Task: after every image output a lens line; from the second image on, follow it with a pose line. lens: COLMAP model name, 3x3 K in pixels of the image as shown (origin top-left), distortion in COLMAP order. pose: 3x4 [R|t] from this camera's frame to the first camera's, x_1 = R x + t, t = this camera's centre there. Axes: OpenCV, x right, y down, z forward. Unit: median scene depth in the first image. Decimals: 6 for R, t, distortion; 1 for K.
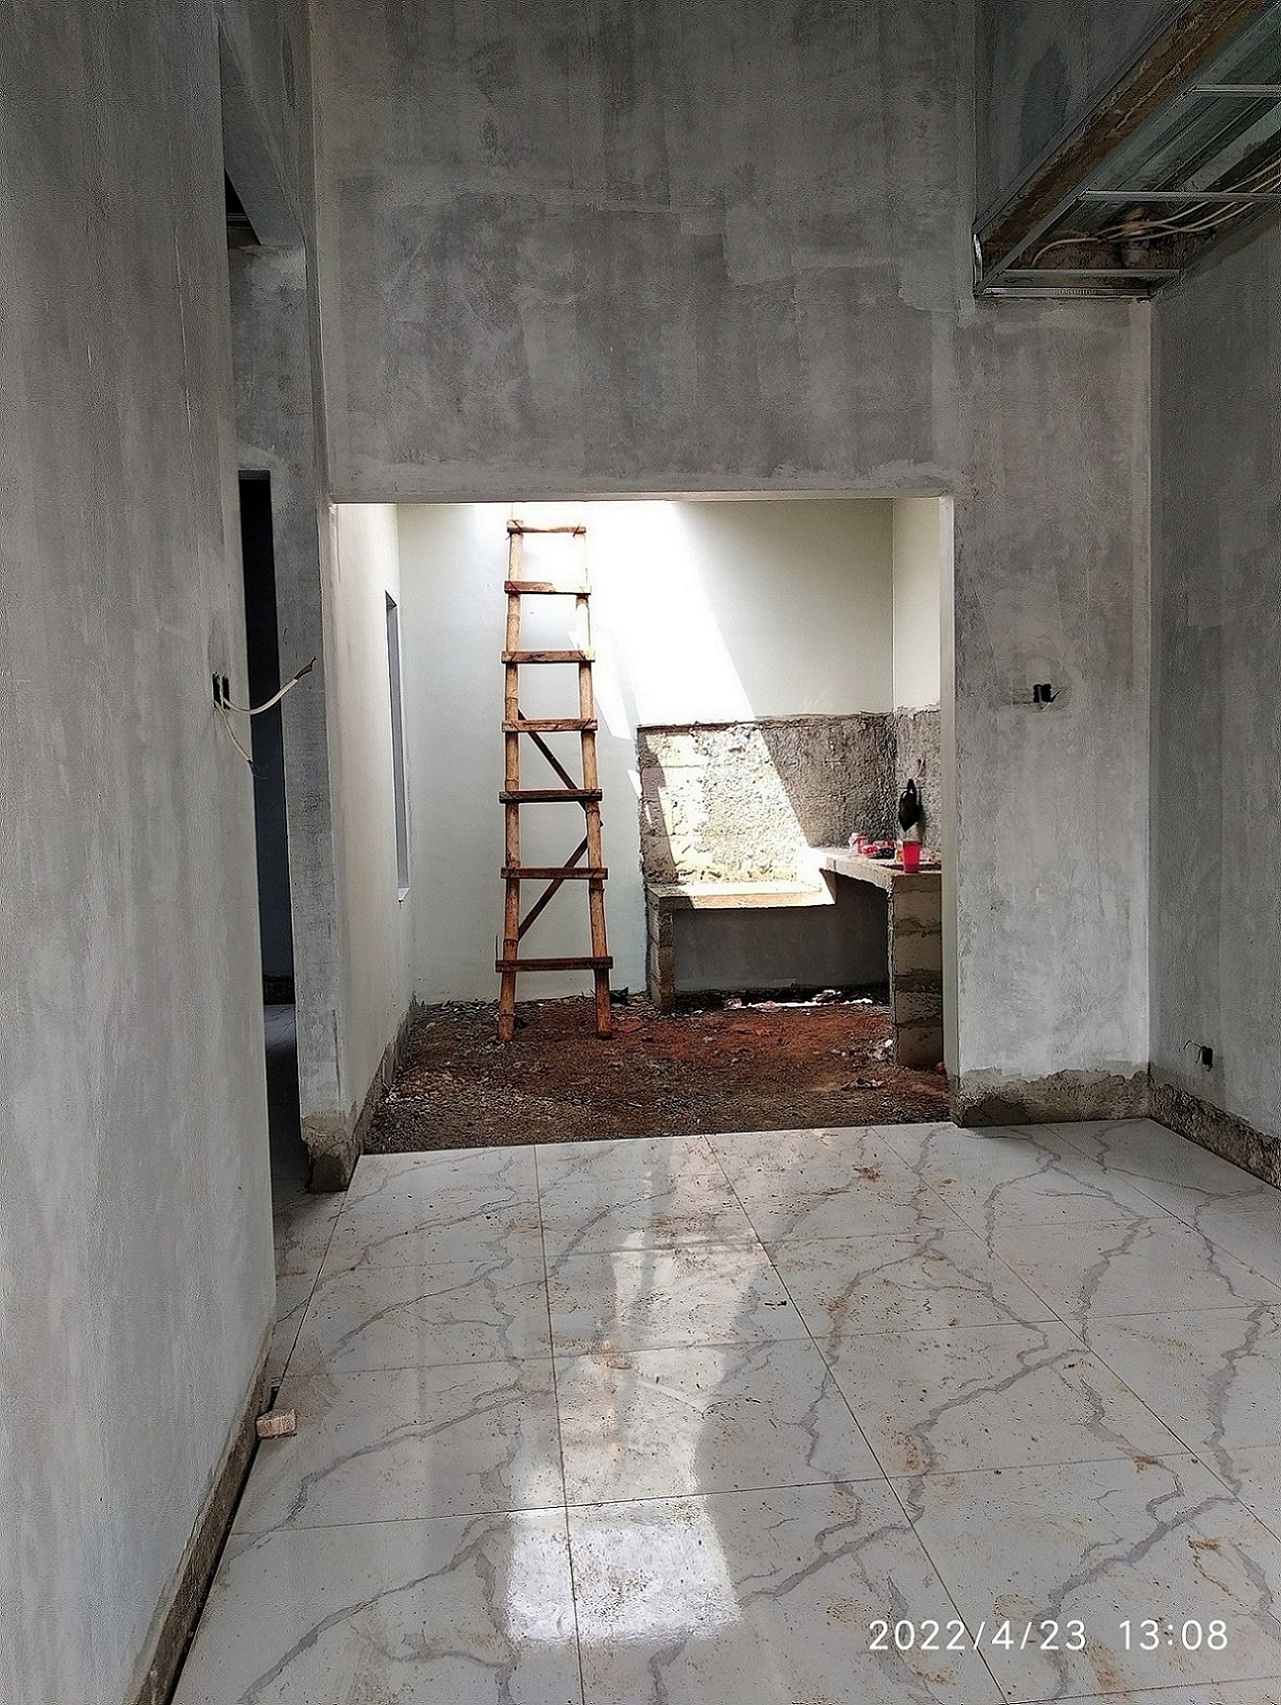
lens RADIAL K [[1307.3, 0, 647.3], [0, 1307.3, 843.4], [0, 0, 1]] dist [0.057094, -0.122400]
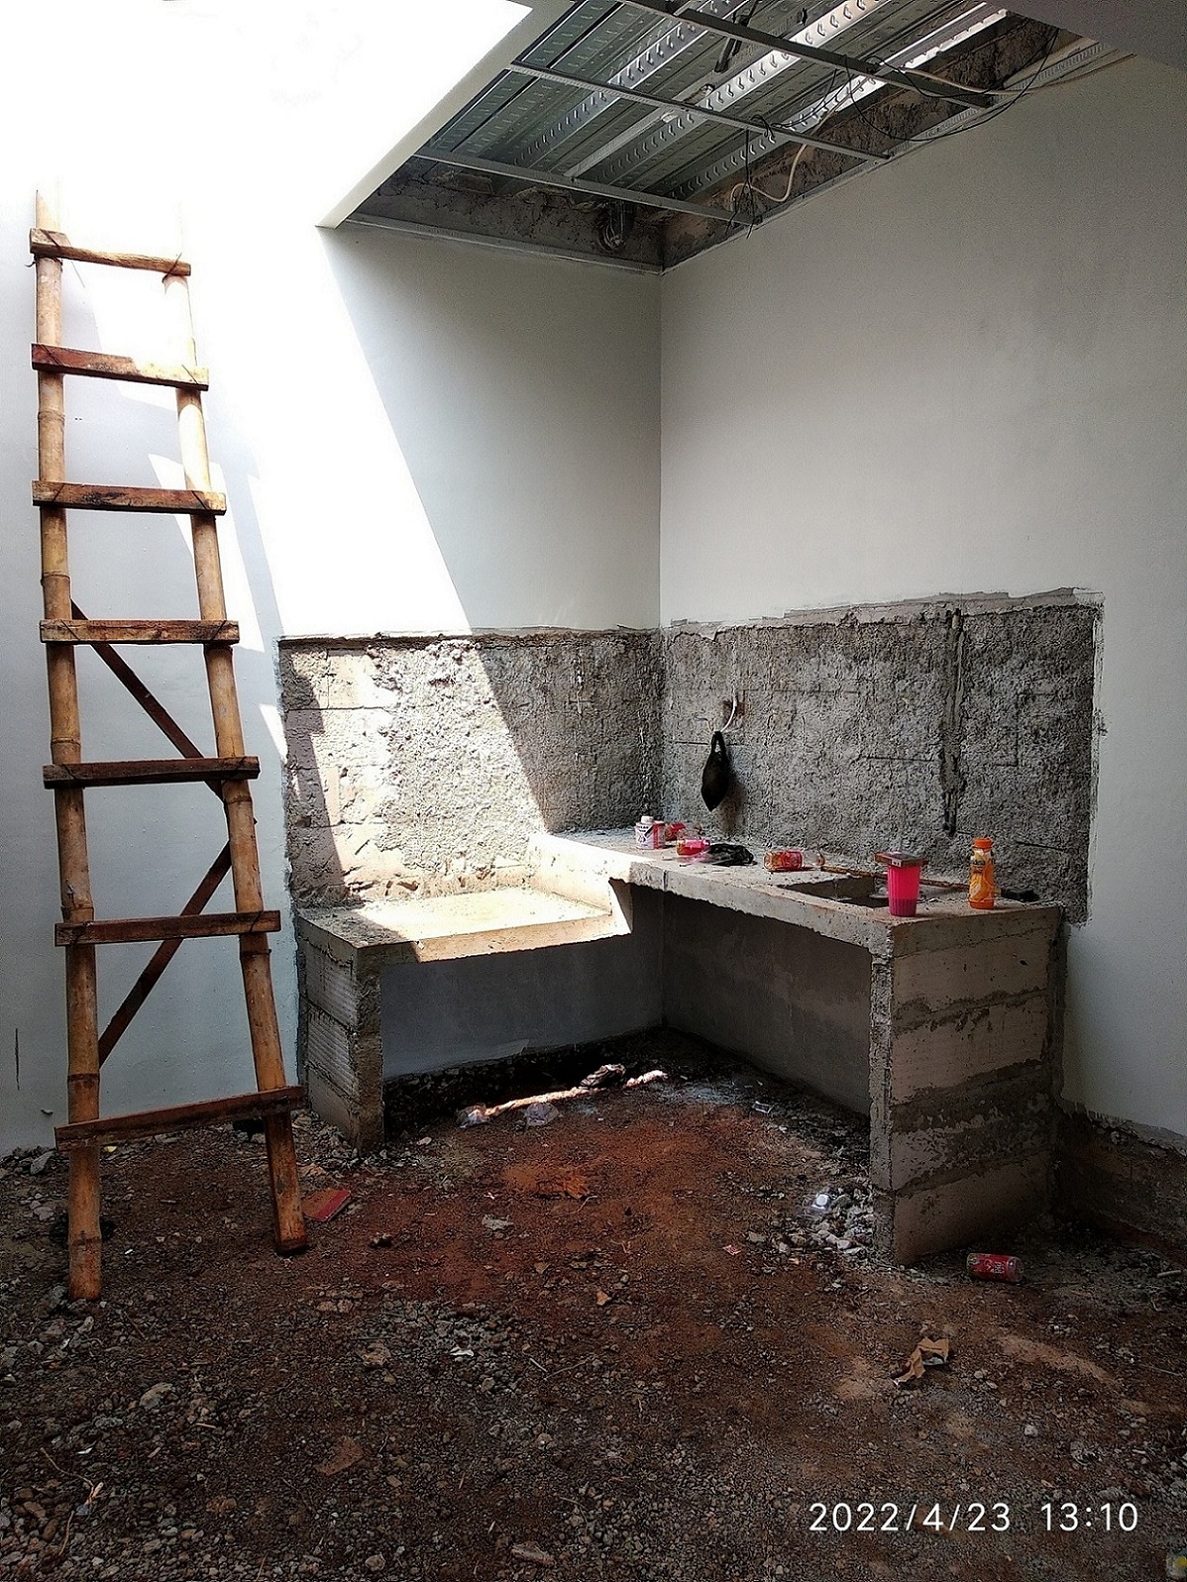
lens RADIAL K [[1213.0, 0, 599.8], [0, 1213.0, 782.6], [0, 0, 1]] dist [0.057094, -0.122400]
pose [[0.912042, -0.022370, 0.409486, -0.102498], [0.013521, 0.999609, 0.024494, -0.038830], [-0.409874, -0.016803, 0.911987, 0.468635]]
